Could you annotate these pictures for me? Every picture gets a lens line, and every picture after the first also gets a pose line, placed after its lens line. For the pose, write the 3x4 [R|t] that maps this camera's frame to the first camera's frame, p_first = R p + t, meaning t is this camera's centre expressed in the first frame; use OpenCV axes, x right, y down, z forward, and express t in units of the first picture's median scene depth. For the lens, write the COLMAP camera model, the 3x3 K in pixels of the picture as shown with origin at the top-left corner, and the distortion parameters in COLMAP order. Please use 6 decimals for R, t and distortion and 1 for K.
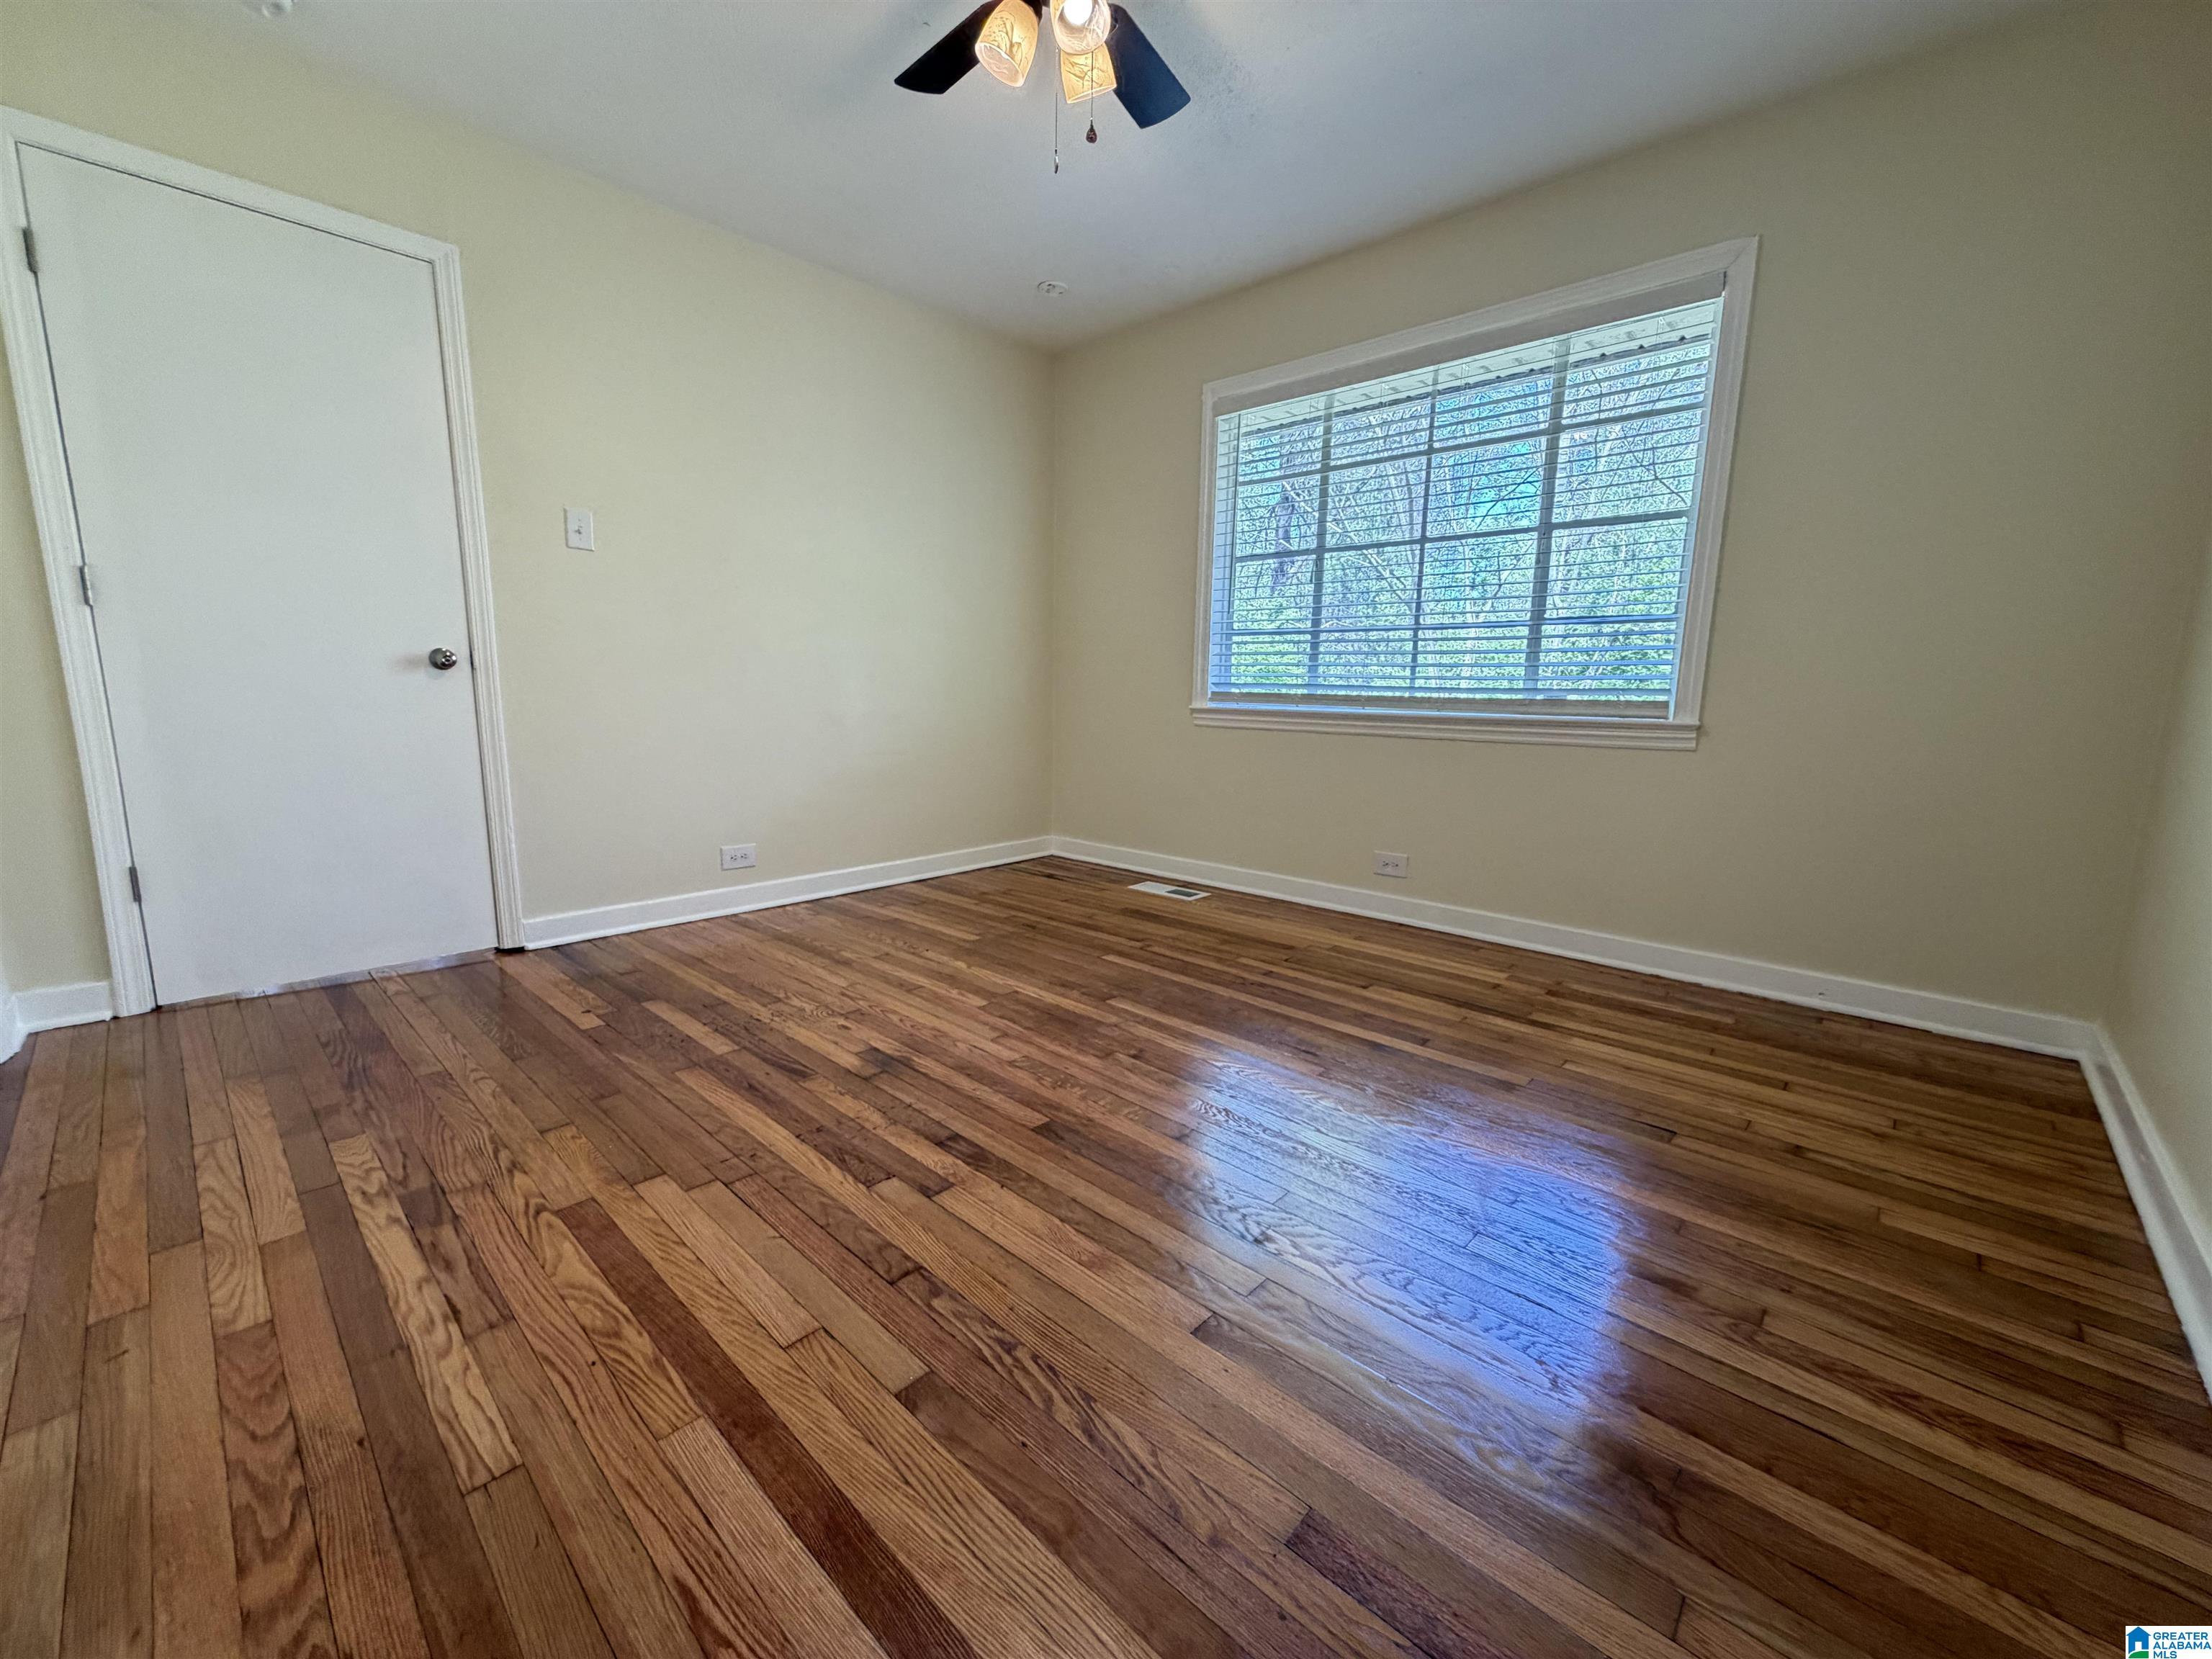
lens RADIAL K [[883.5, 0, 1098.6], [0, 883.5, 830.3], [0, 0, 1]] dist [-0.000367, 0.000765]
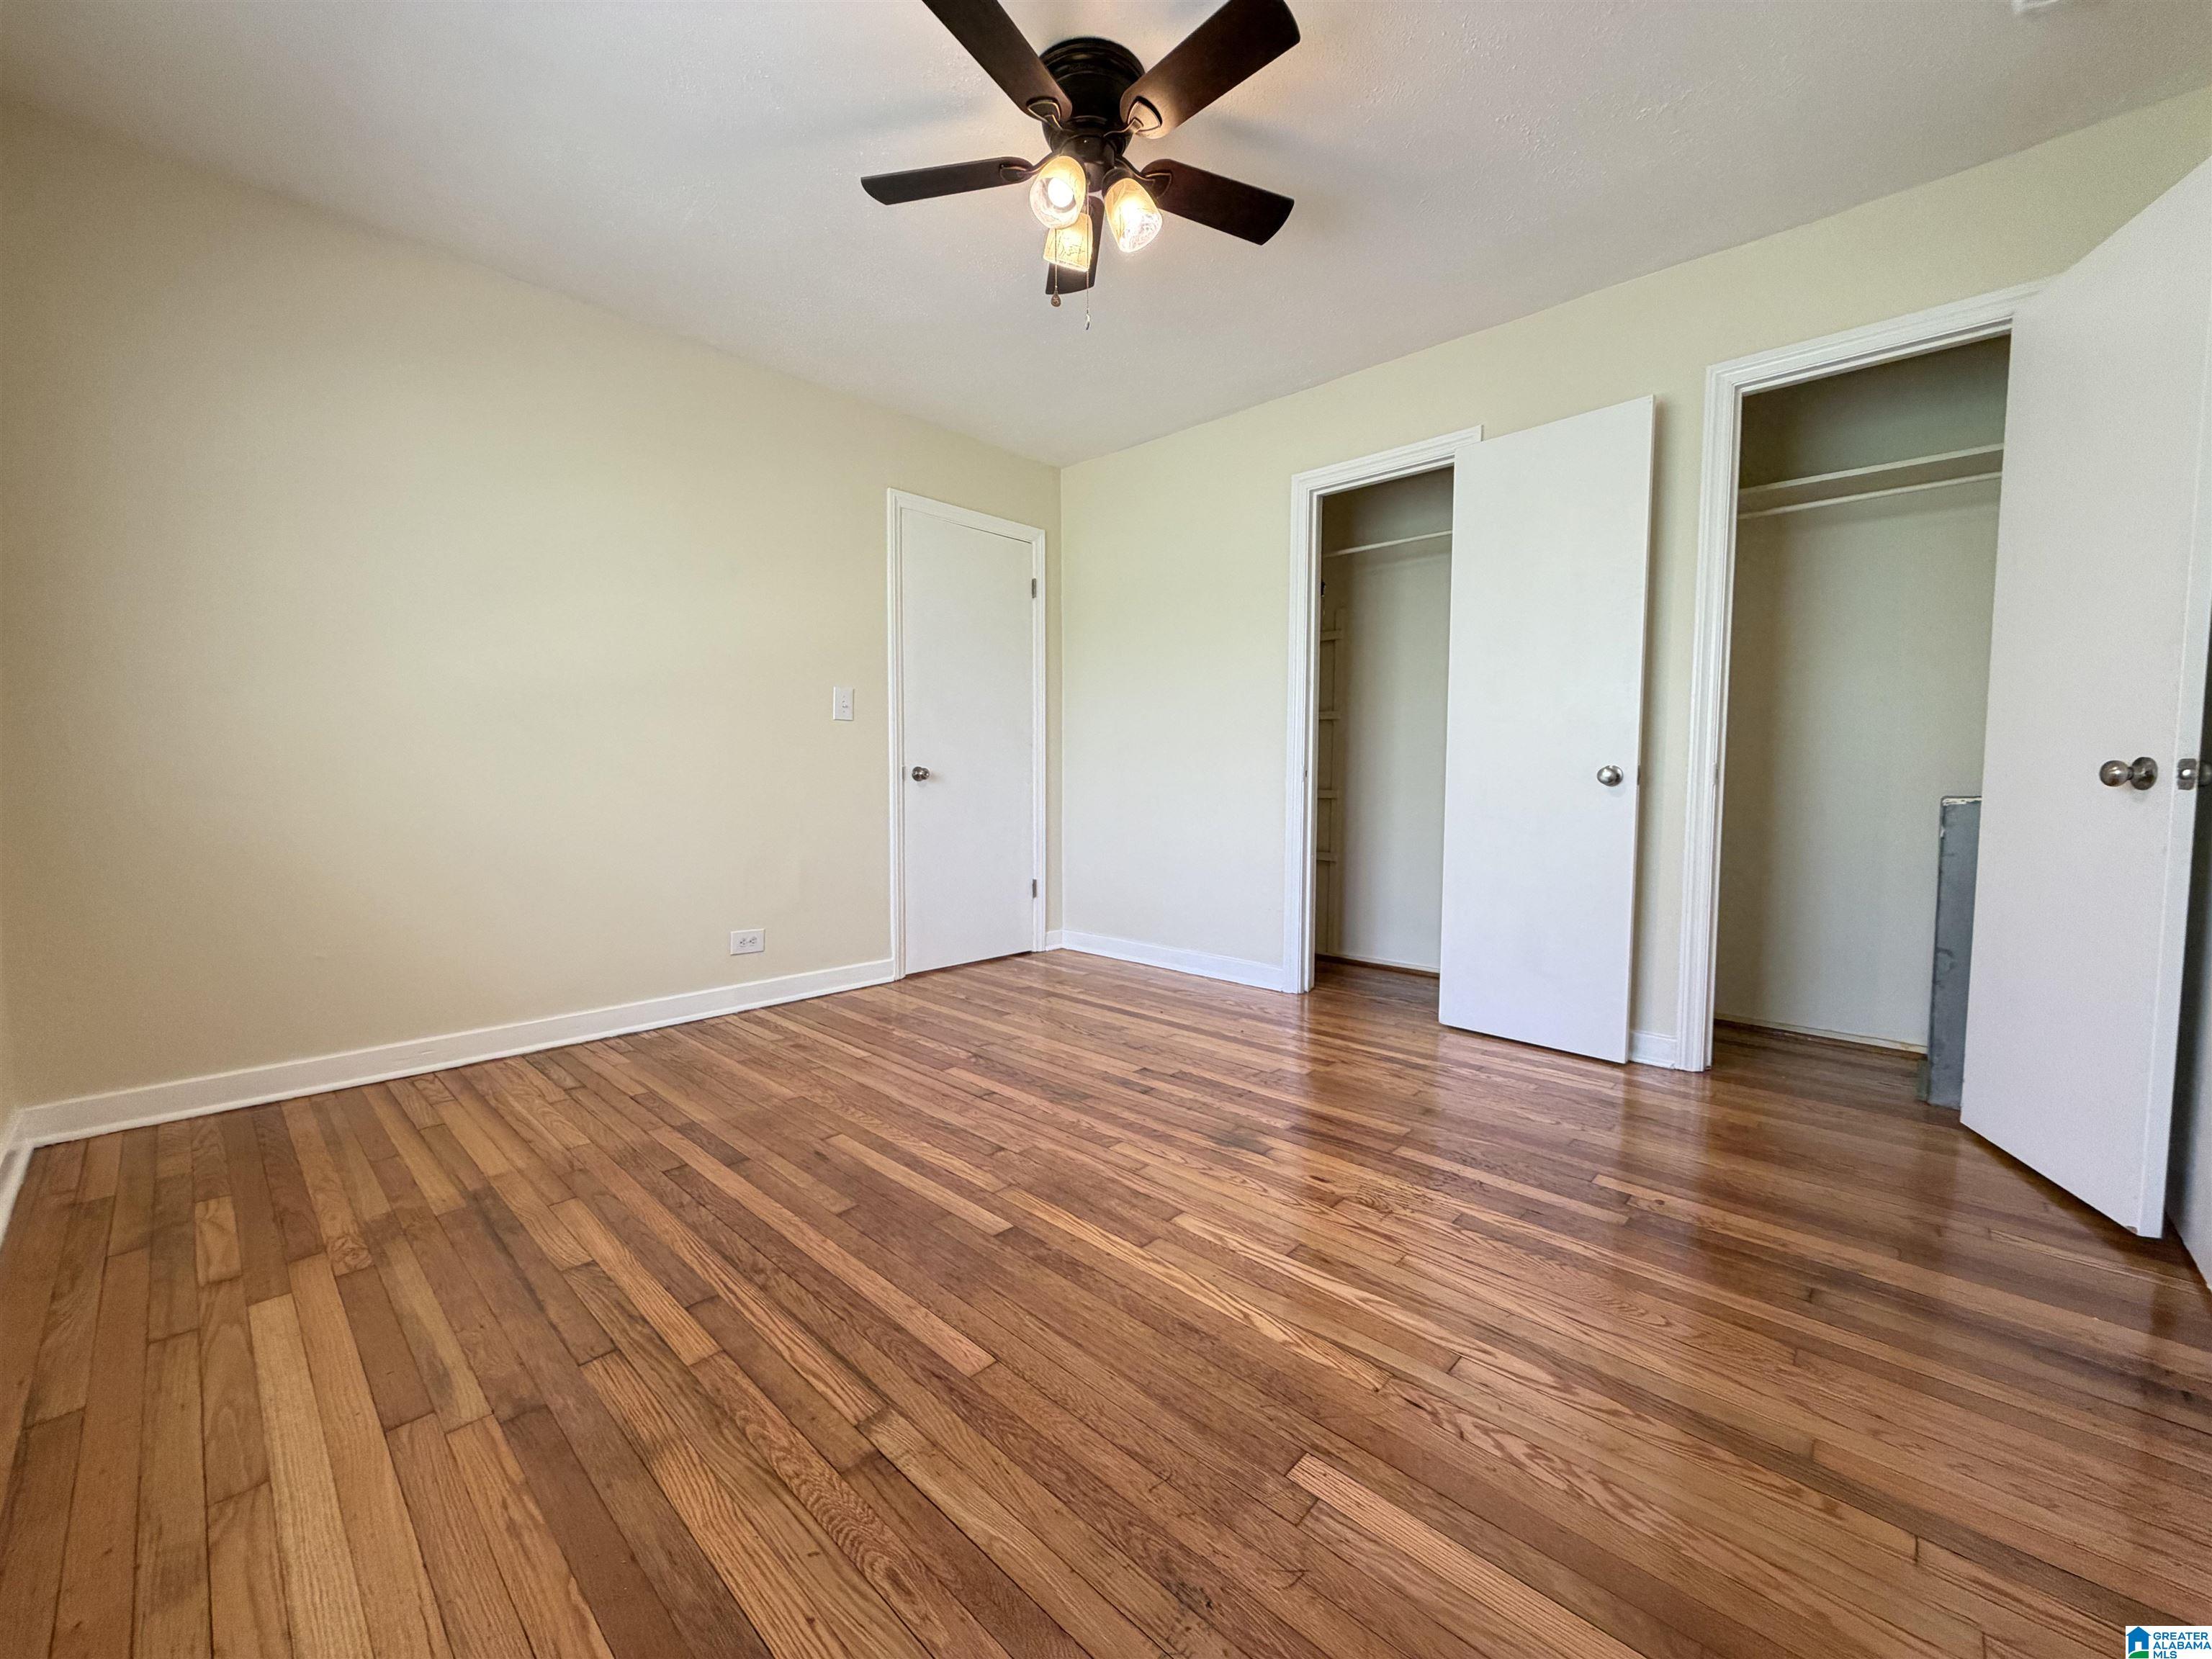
lens RADIAL K [[883.5, 0, 1098.6], [0, 883.5, 830.3], [0, 0, 1]] dist [-0.000367, 0.000765]
pose [[-0.999806, -0.019284, 0.004087, -0.062886], [-0.017904, 0.975128, 0.220918, -0.301276], [-0.008246, 0.220802, -0.975284, 1.753286]]
